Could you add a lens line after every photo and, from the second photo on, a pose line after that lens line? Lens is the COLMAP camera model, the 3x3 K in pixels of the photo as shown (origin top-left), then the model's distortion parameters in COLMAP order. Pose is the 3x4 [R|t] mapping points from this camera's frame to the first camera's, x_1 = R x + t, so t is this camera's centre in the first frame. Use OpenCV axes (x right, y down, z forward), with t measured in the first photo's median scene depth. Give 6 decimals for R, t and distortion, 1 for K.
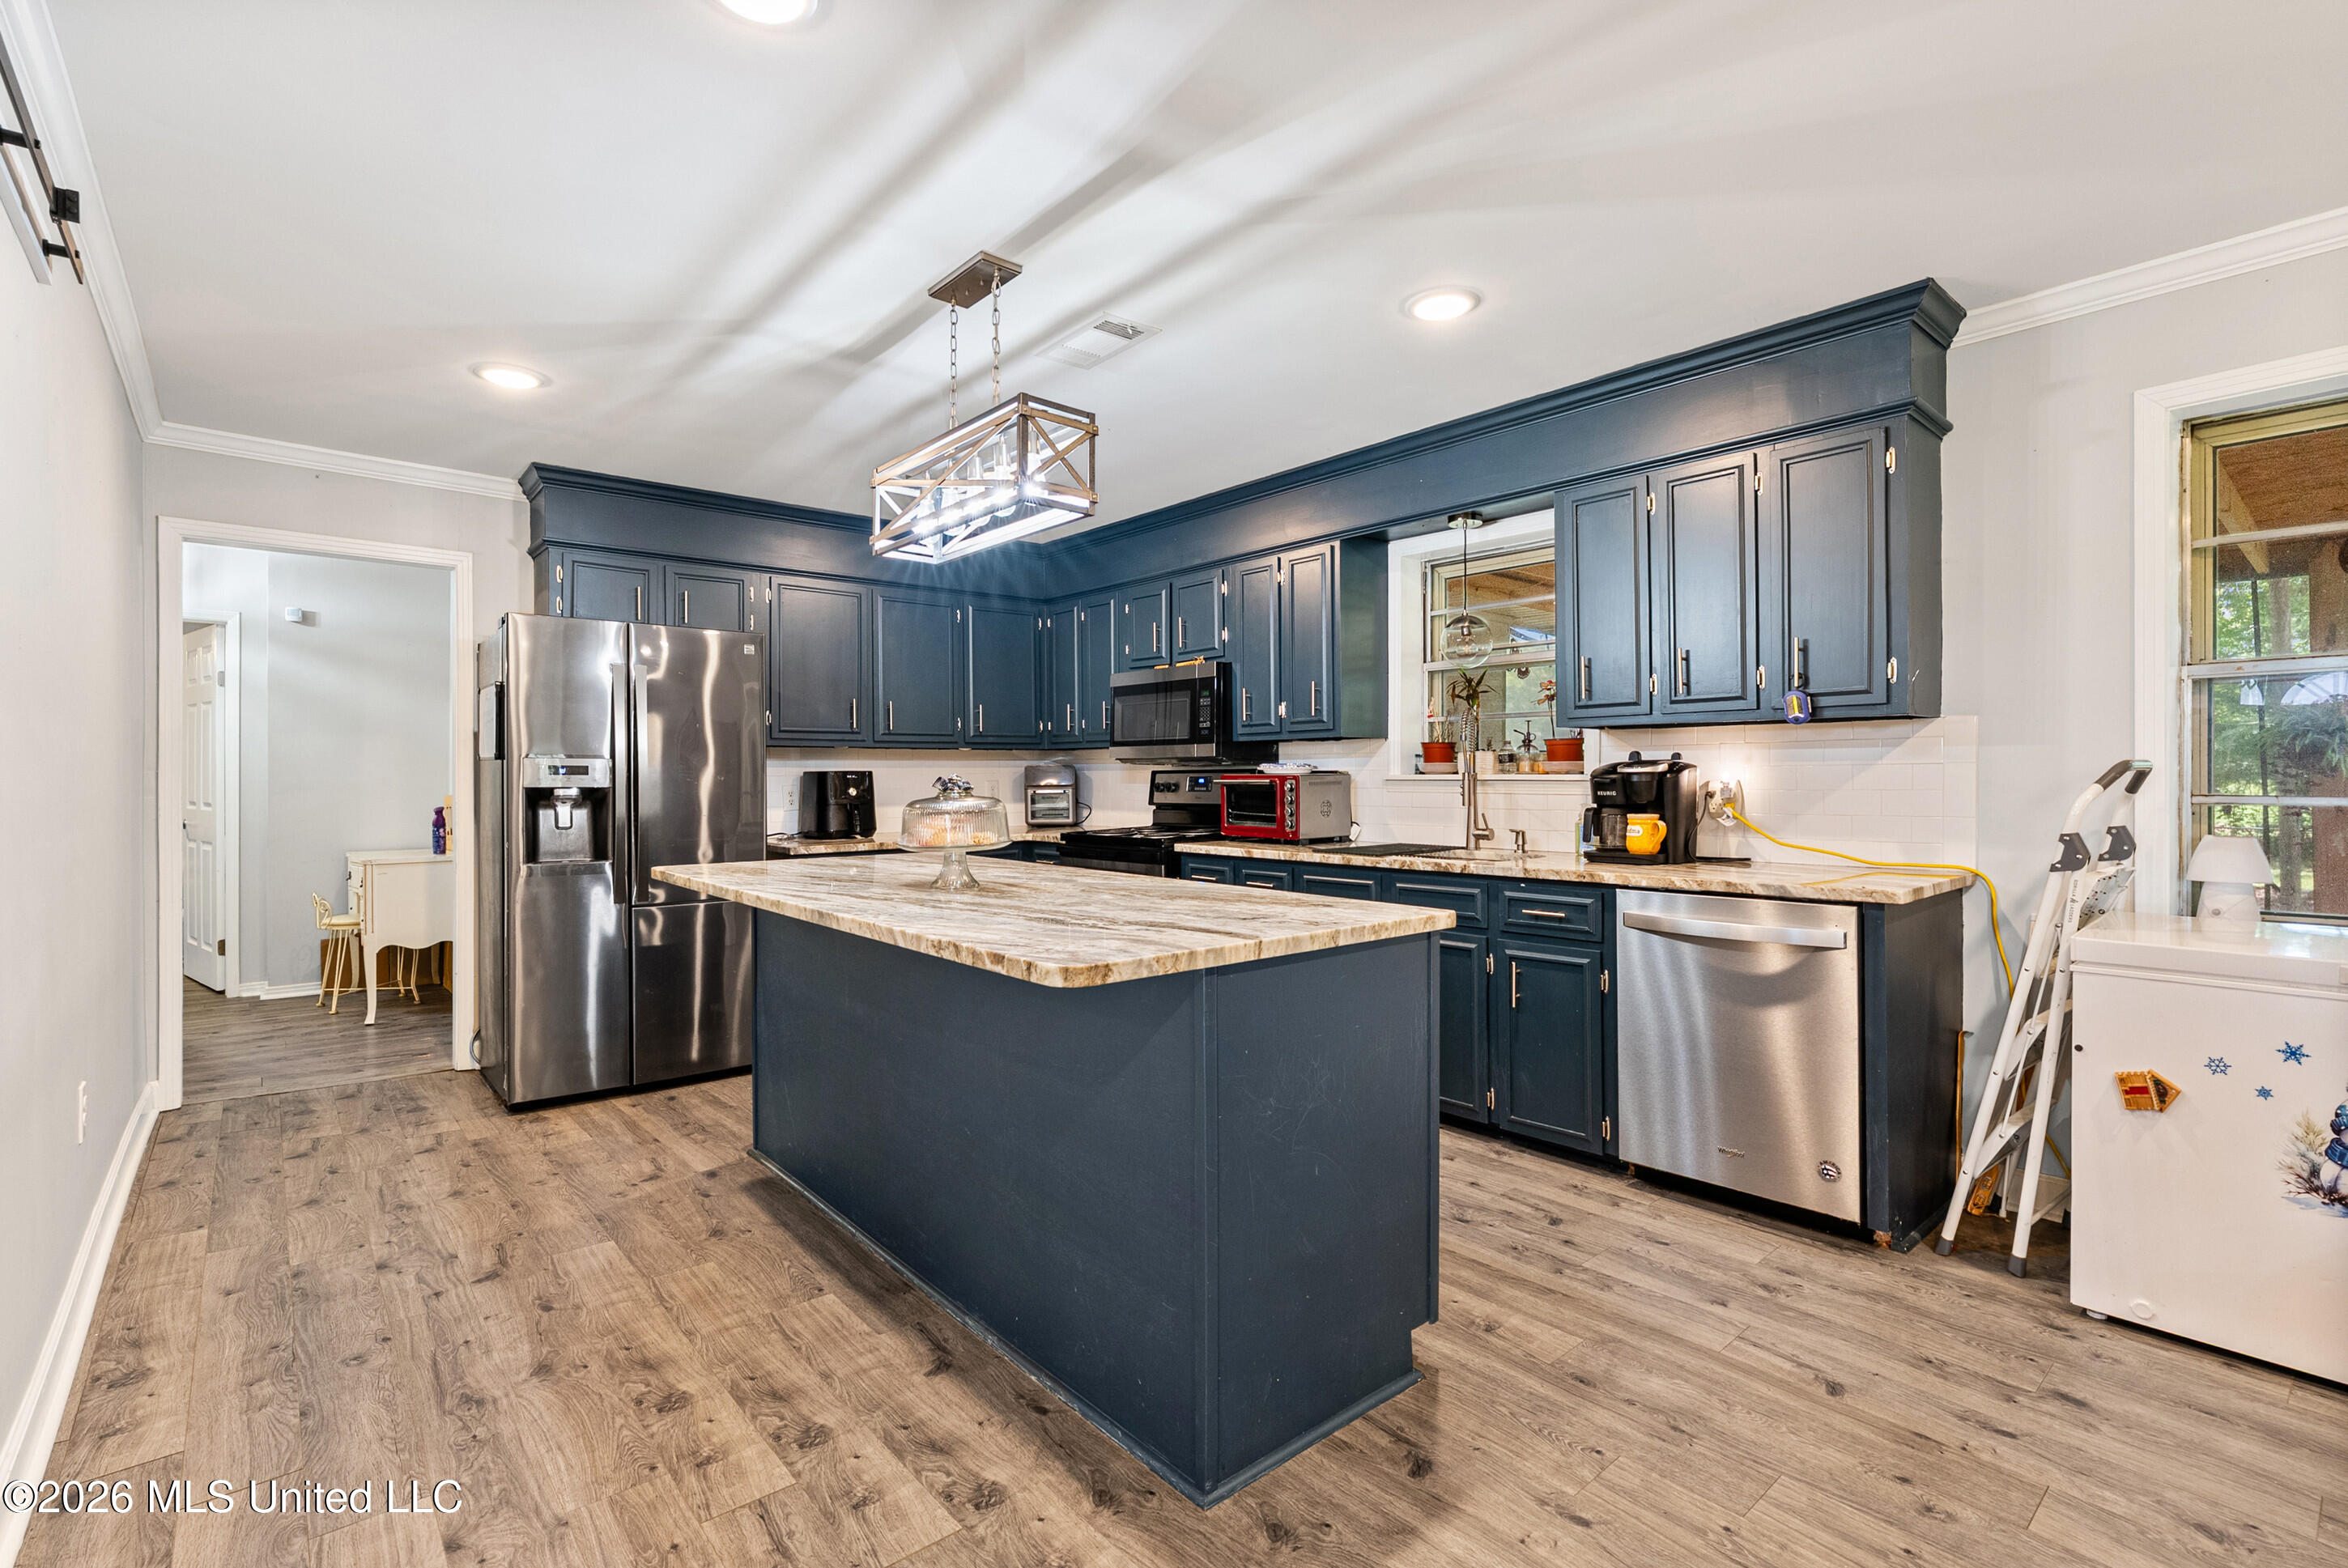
lens RADIAL K [[1077.1, 0, 1164.8], [0, 1077.1, 776.9], [0, 0, 1]] dist [-0.003322, -0.000381]
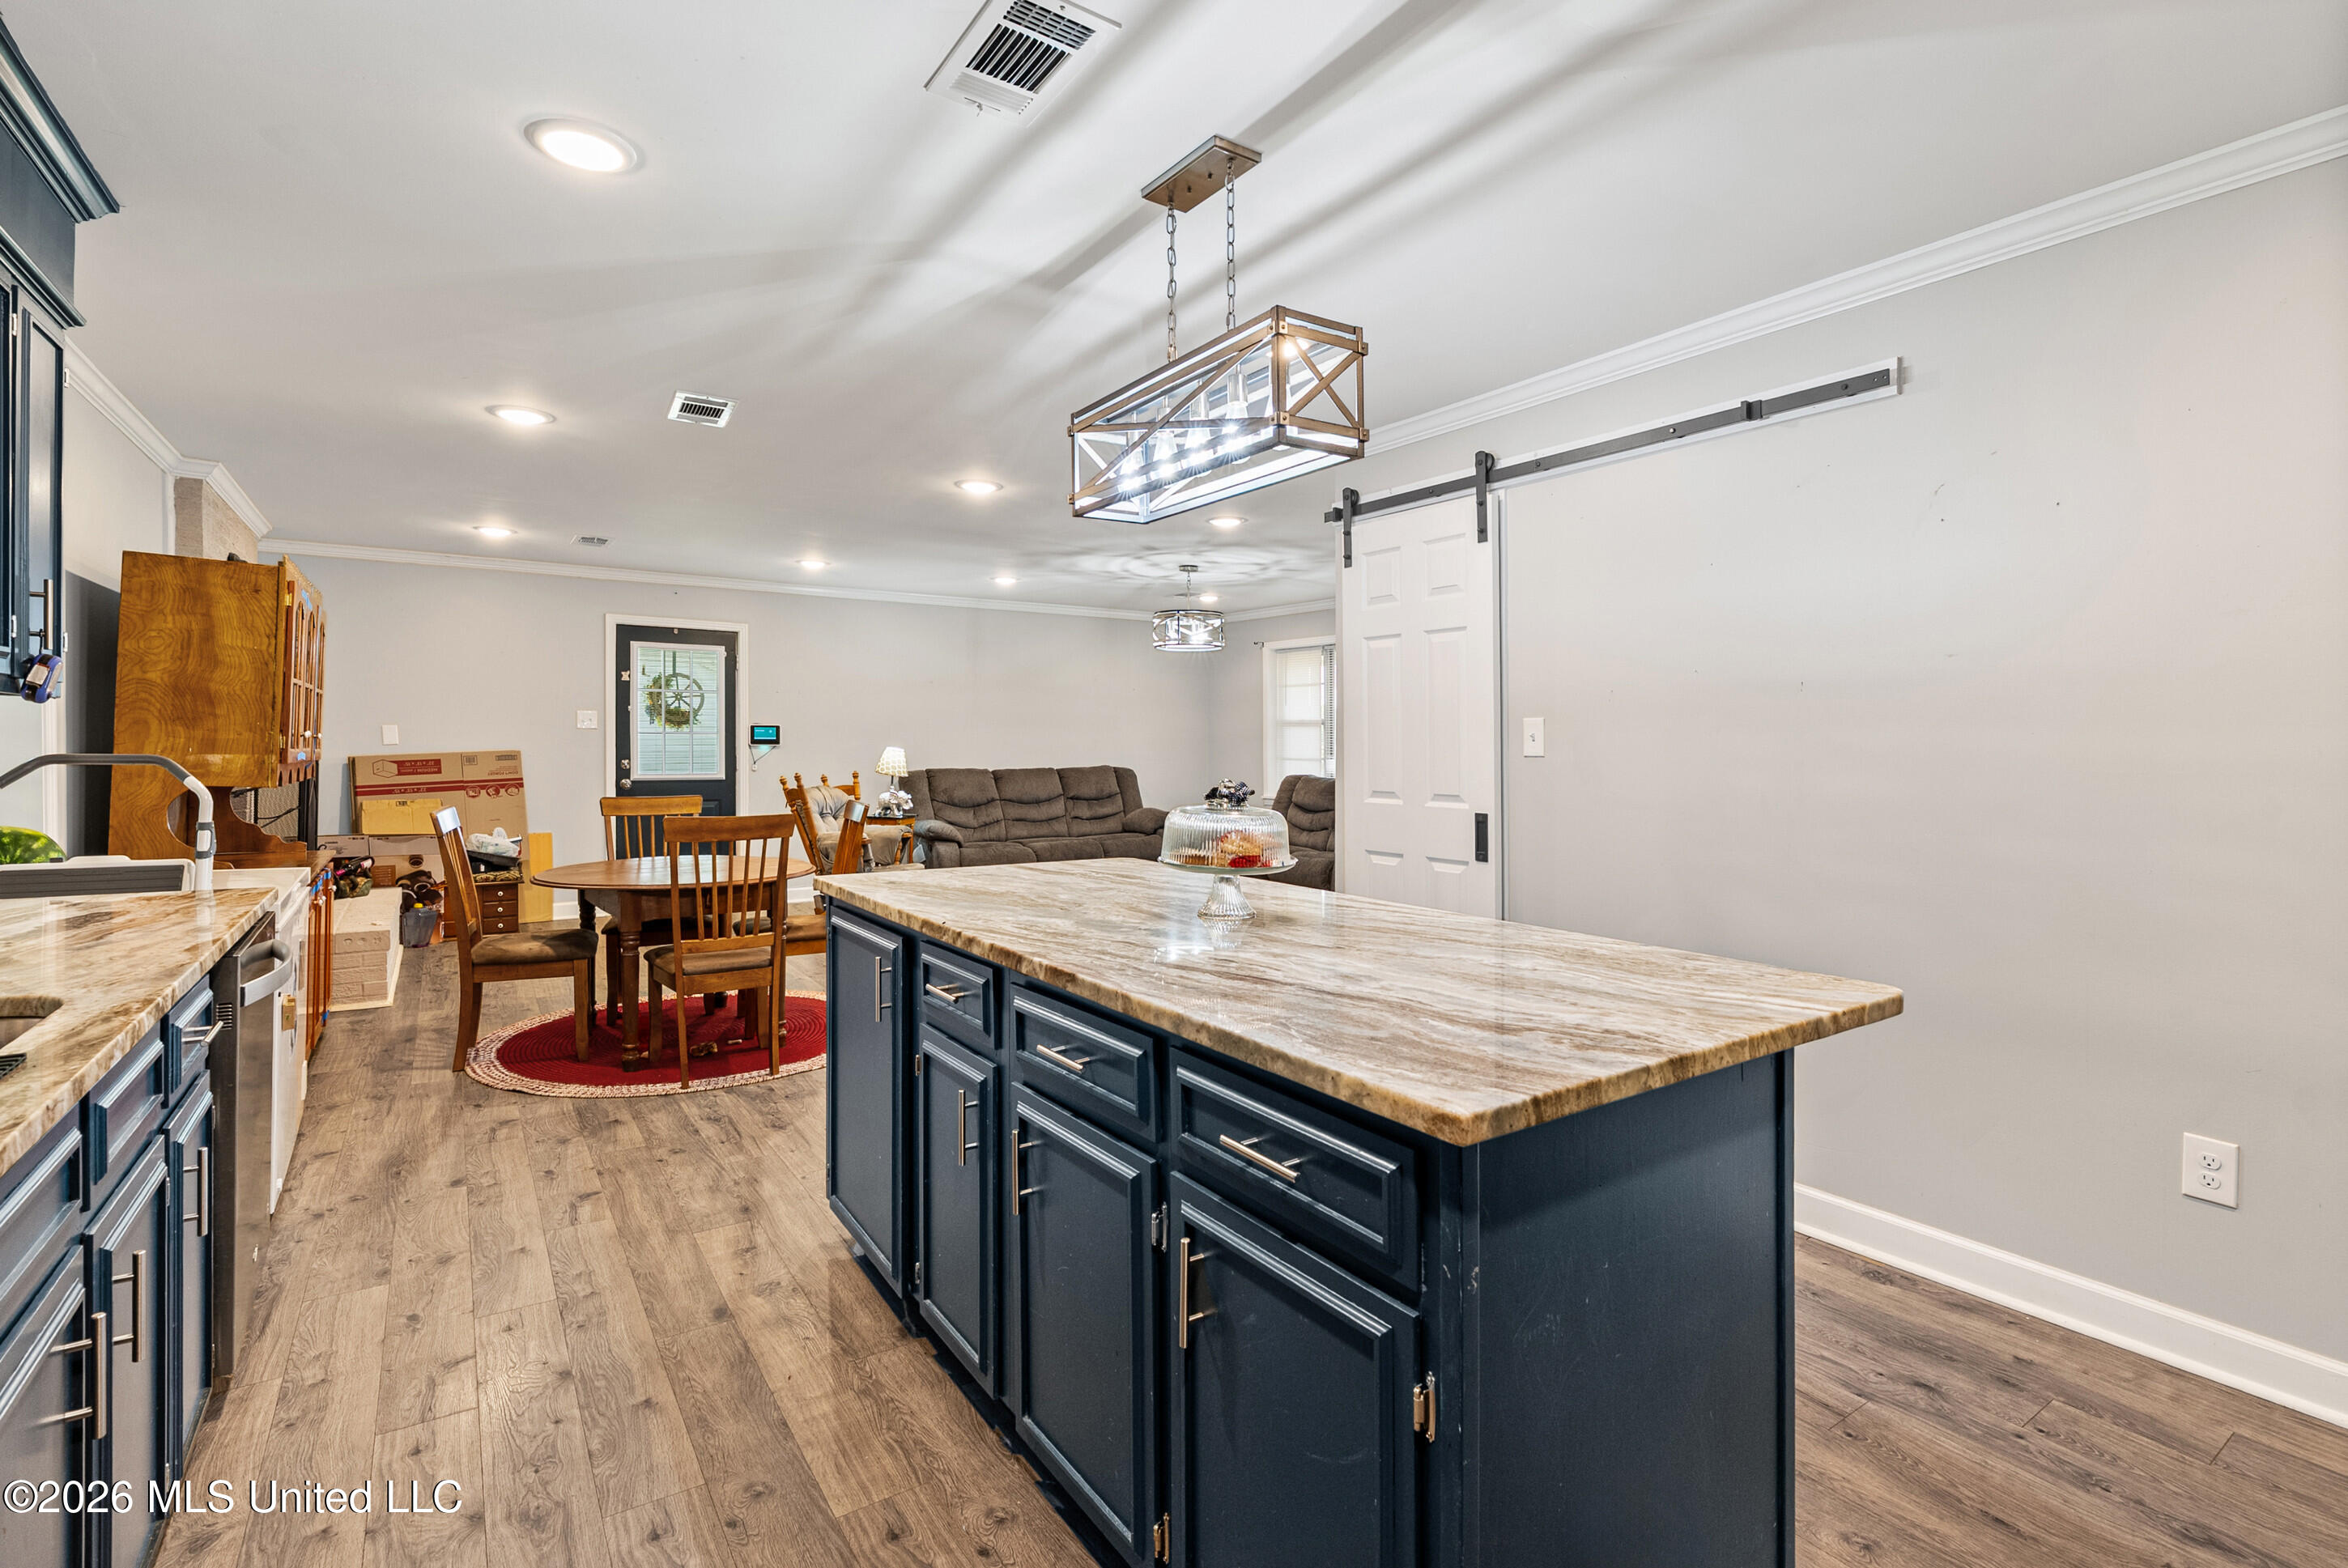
lens RADIAL K [[1085.2, 0, 1176.1], [0, 1085.2, 825.6], [0, 0, 1]] dist [-0.002555, -0.000340]
pose [[-0.994400, -0.012866, 0.104893, -0.249331], [-0.004980, 0.997164, 0.075099, -0.030732], [-0.105561, 0.074156, -0.991644, 1.895636]]
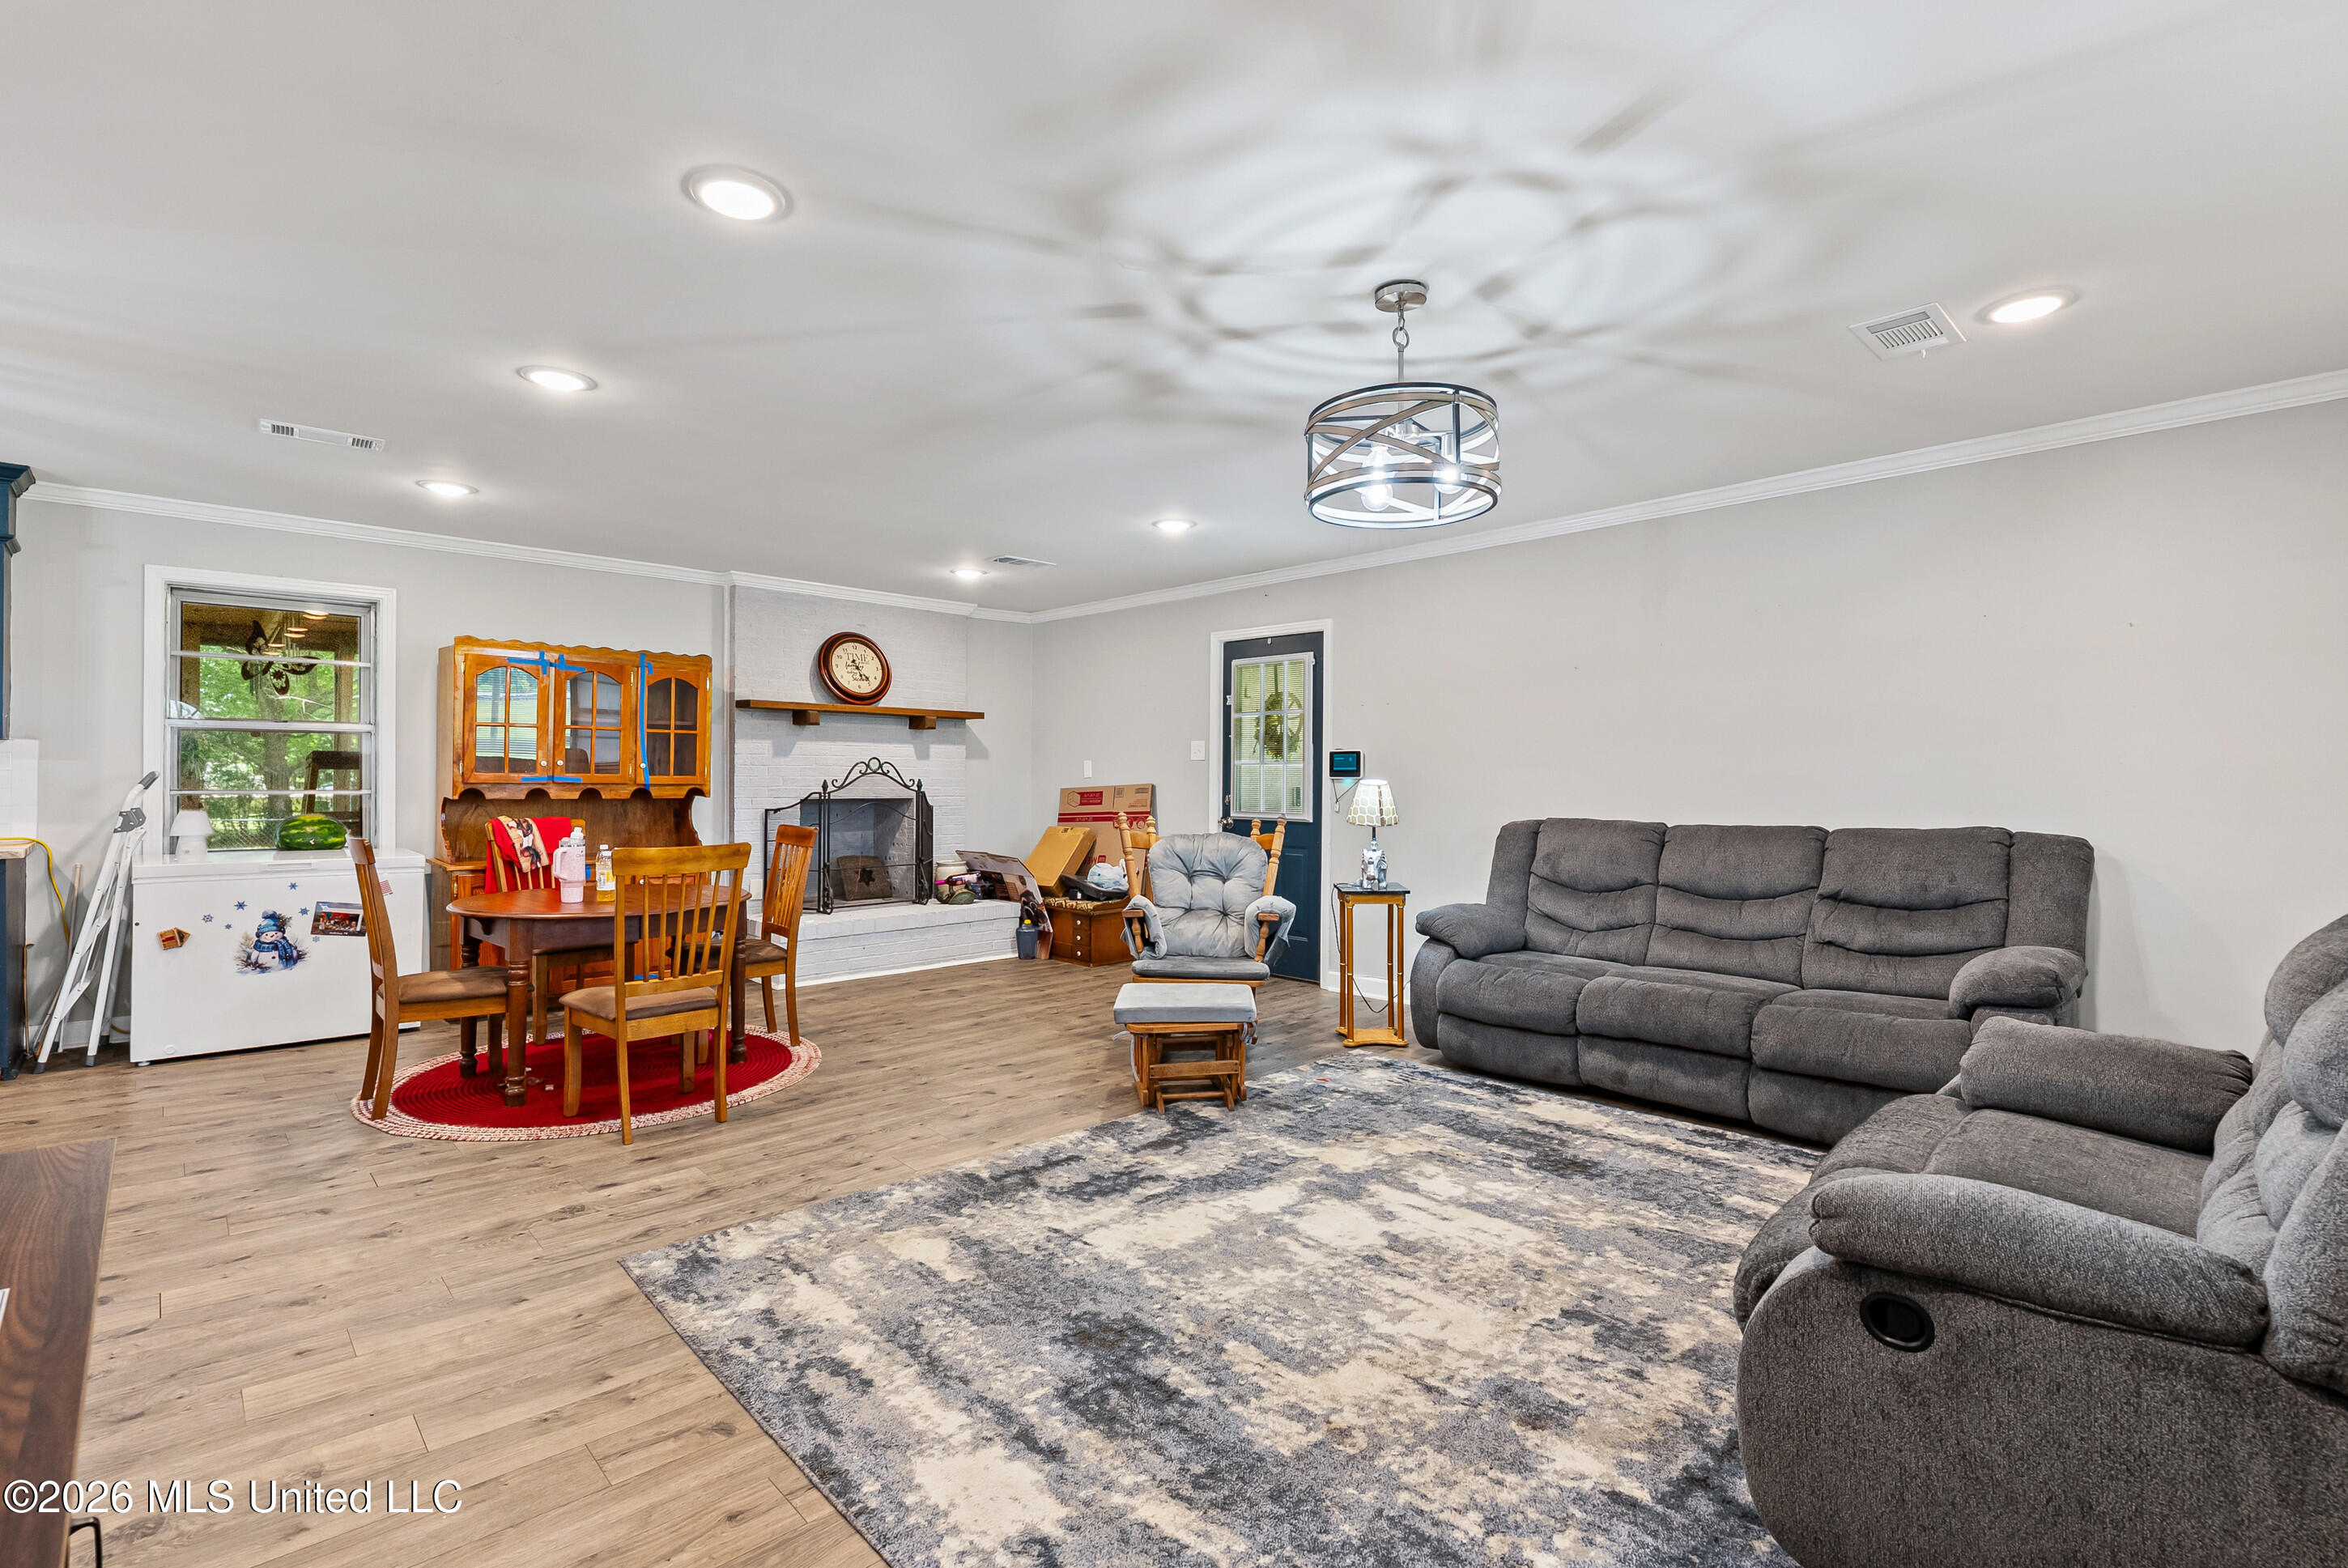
lens RADIAL K [[1077.1, 0, 1164.8], [0, 1077.1, 776.9], [0, 0, 1]] dist [-0.003322, -0.000381]
pose [[-0.047902, 0.005118, 0.998839, -1.020224], [-0.006654, 0.999963, -0.005442, -0.007120], [-0.998830, -0.006907, -0.047866, -0.648087]]
